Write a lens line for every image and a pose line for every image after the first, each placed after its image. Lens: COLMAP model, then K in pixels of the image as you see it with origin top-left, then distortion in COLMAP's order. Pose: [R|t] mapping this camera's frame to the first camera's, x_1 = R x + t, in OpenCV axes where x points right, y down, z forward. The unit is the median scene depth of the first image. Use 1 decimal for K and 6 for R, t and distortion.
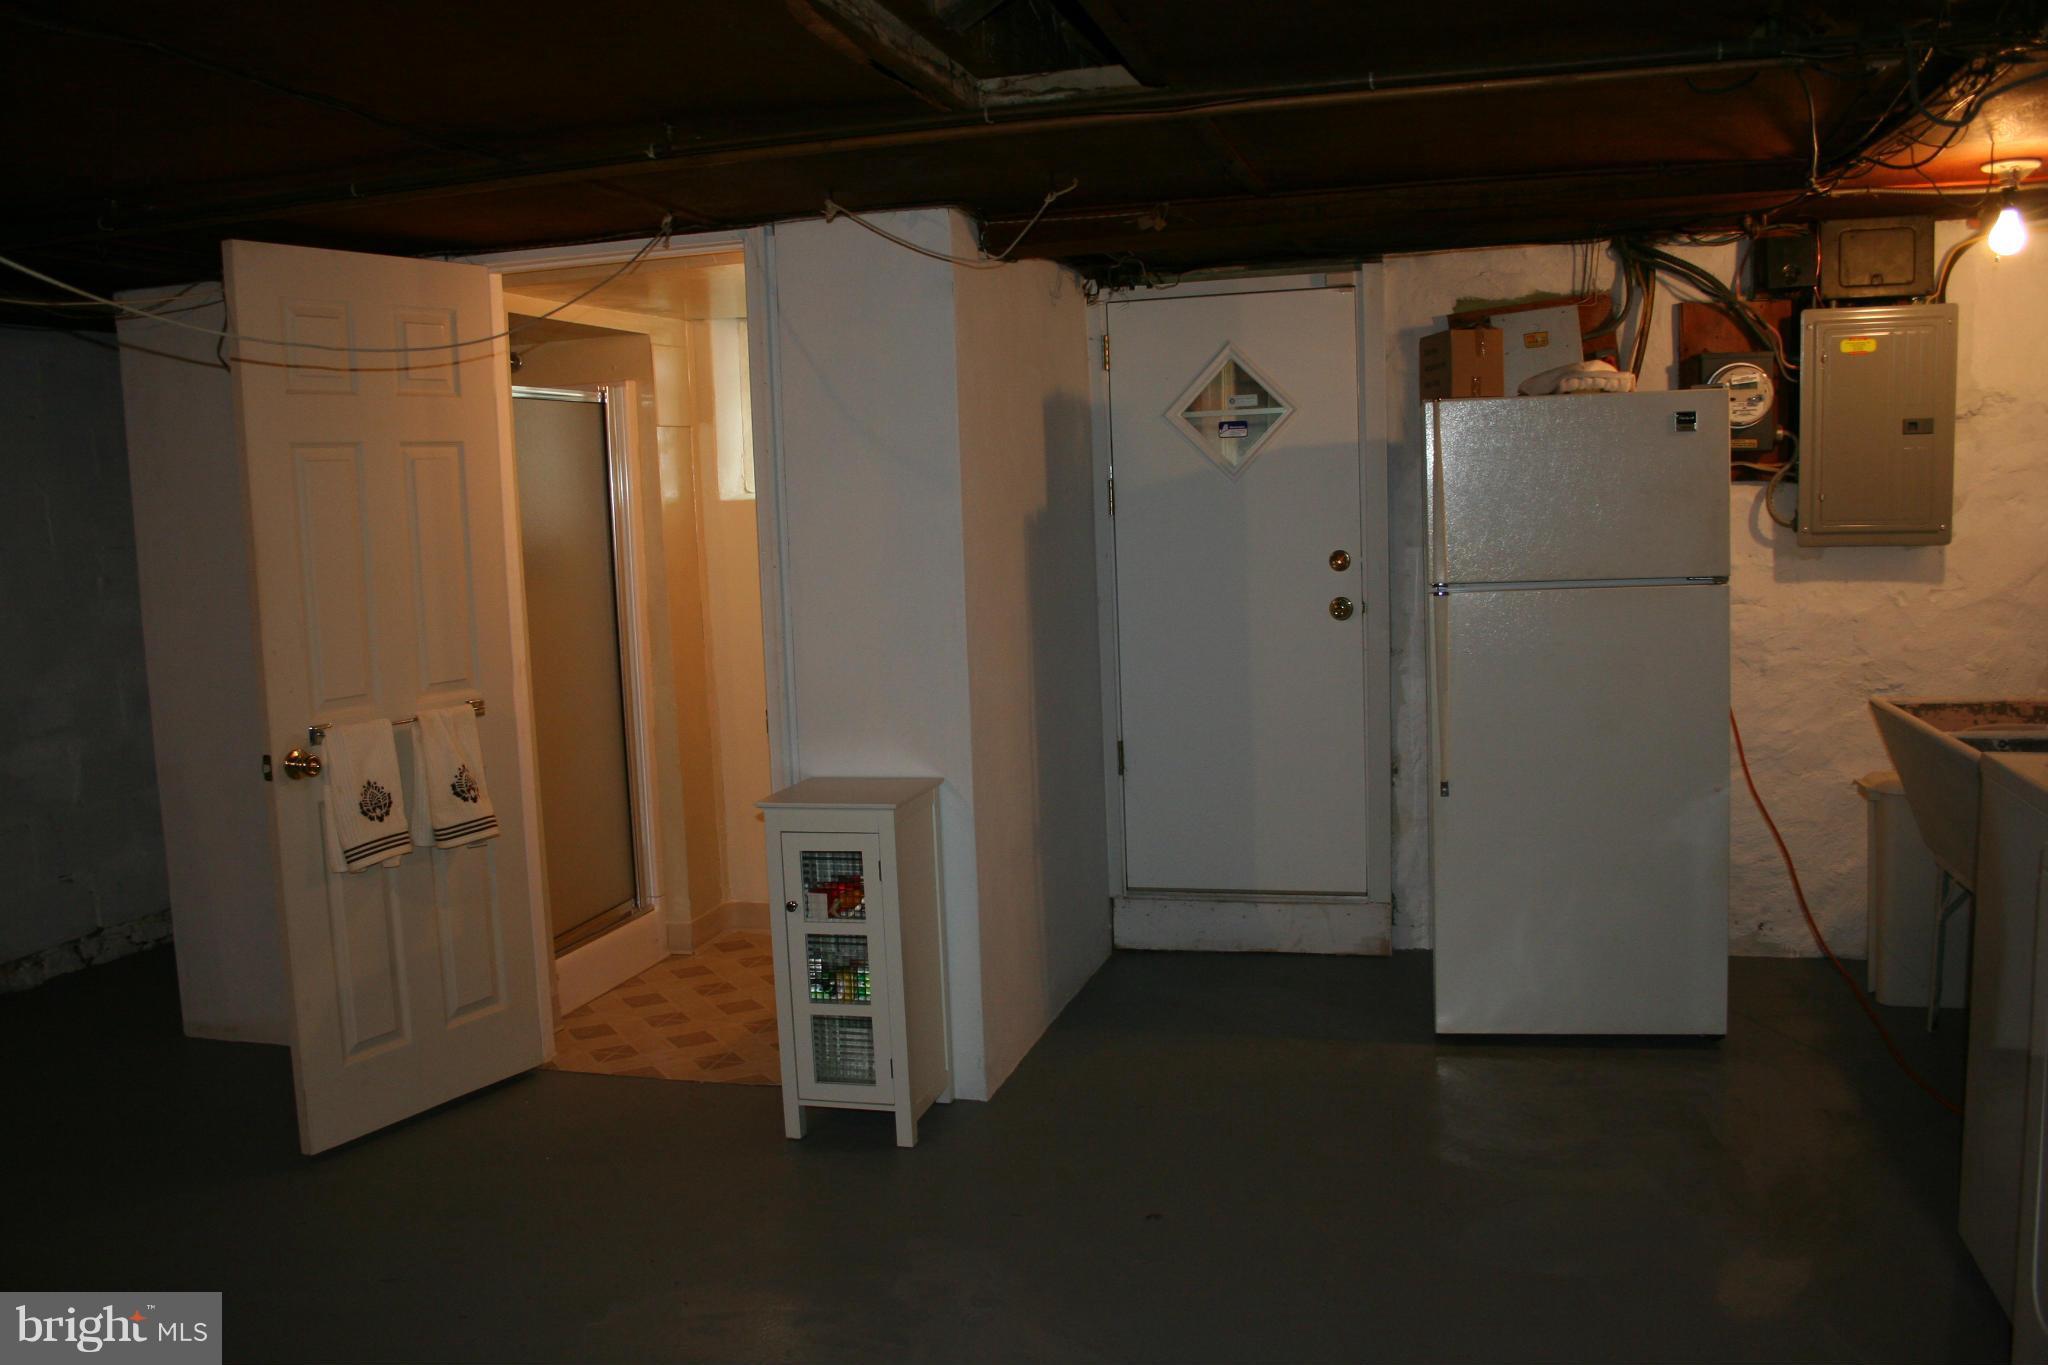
lens RADIAL K [[1696.3, 0, 1024.0], [0, 1696.3, 682.5], [0, 0, 1]] dist [-0.169886, 0.140899]
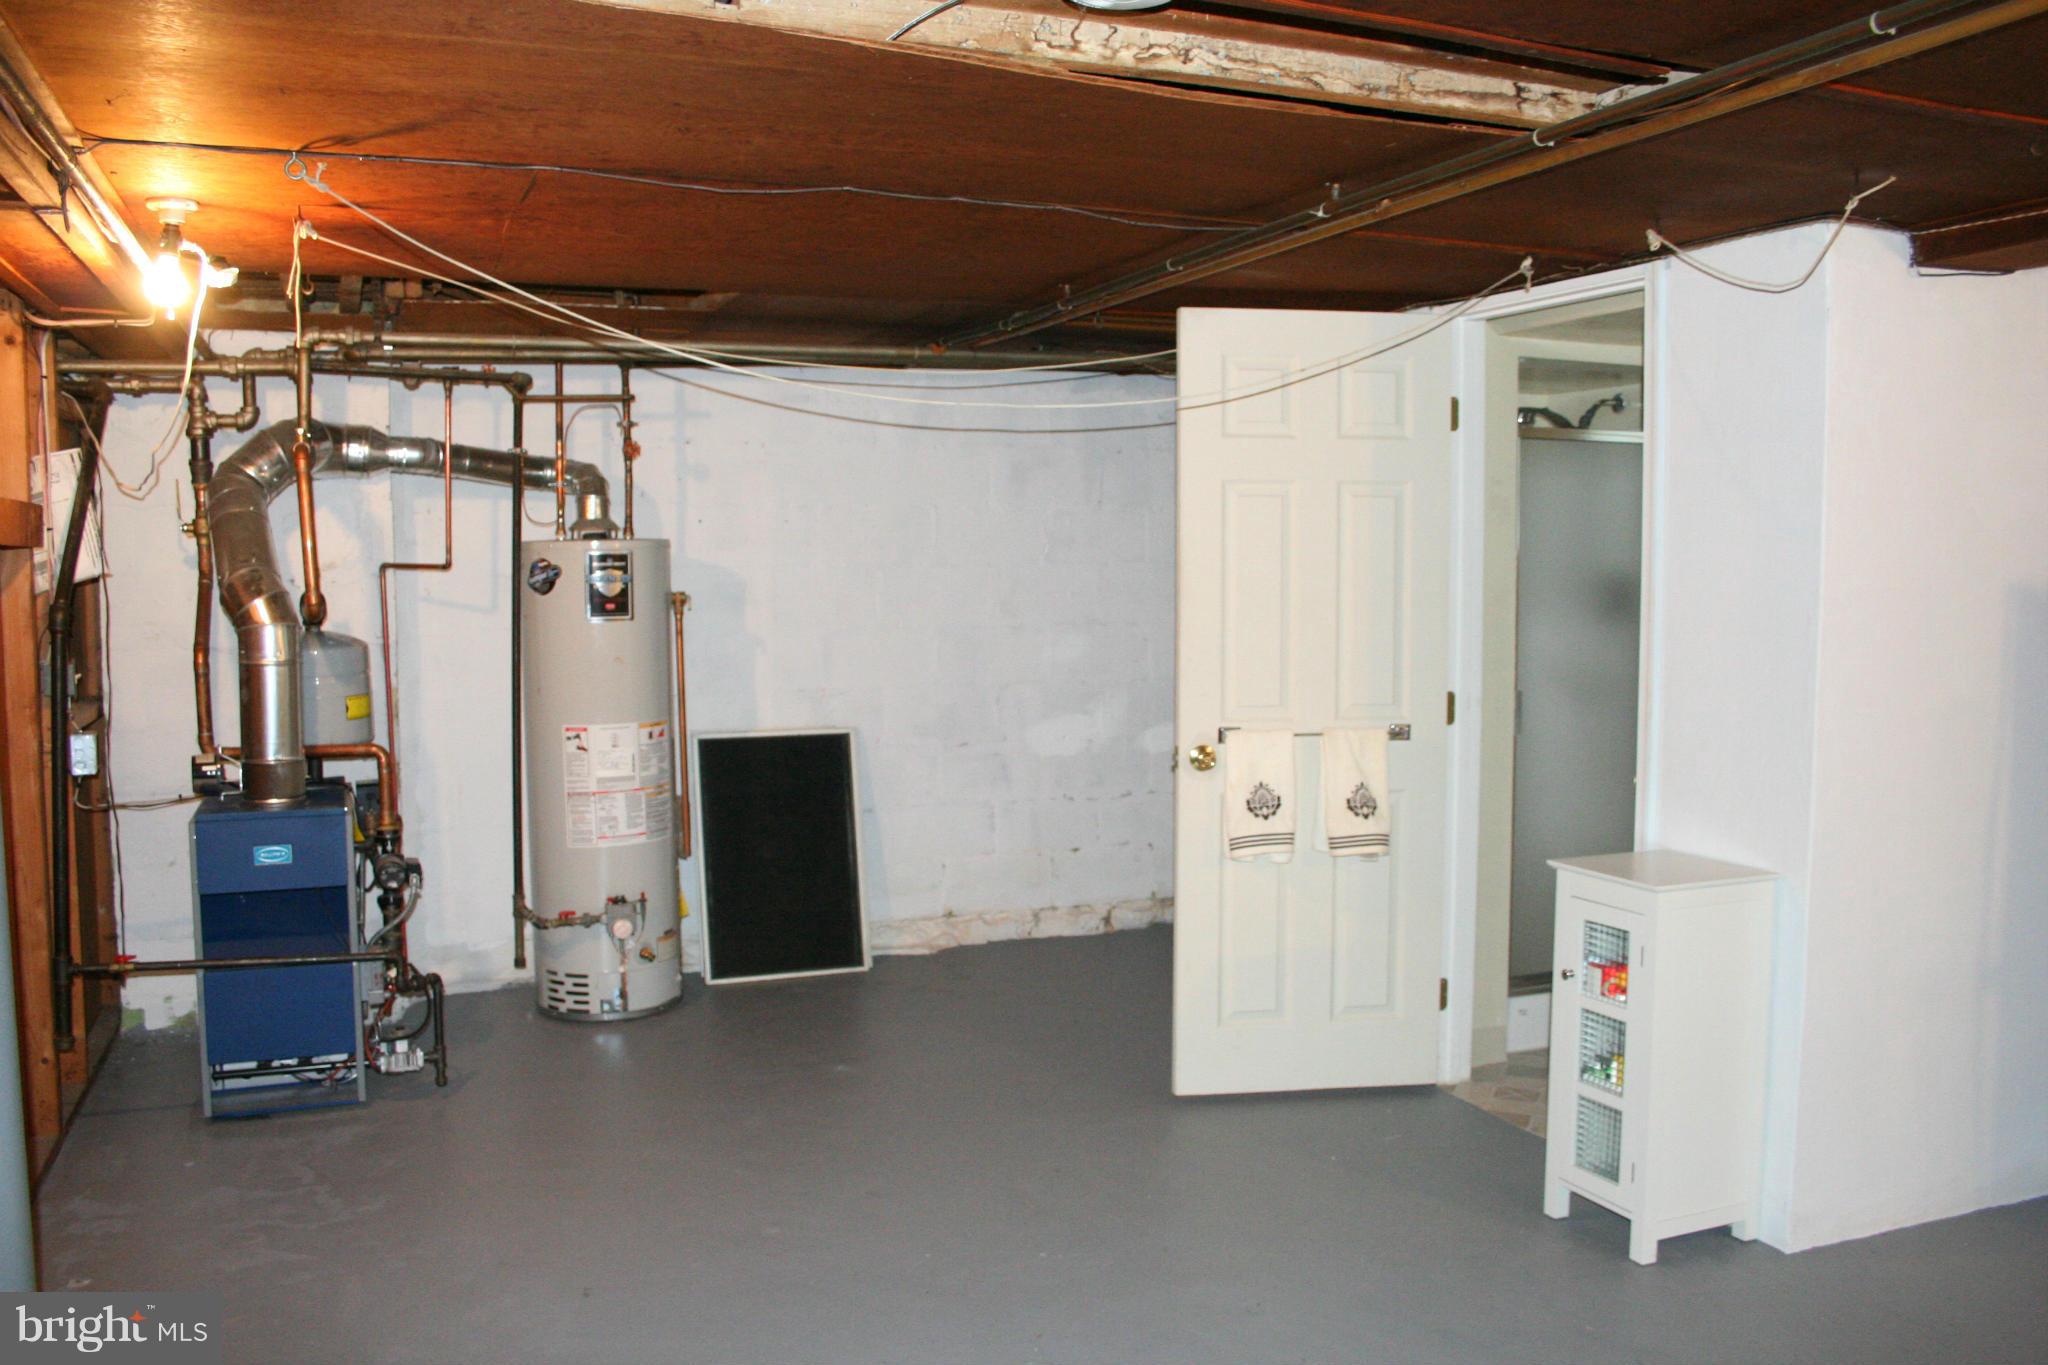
lens RADIAL K [[1696.3, 0, 1024.0], [0, 1696.3, 682.5], [0, 0, 1]] dist [-0.169886, 0.140899]
pose [[0.598185, 0.096346, -0.795545, 0.408412], [-0.109727, 0.993243, 0.037783, -0.032850], [0.793810, 0.064691, 0.604715, 0.177493]]
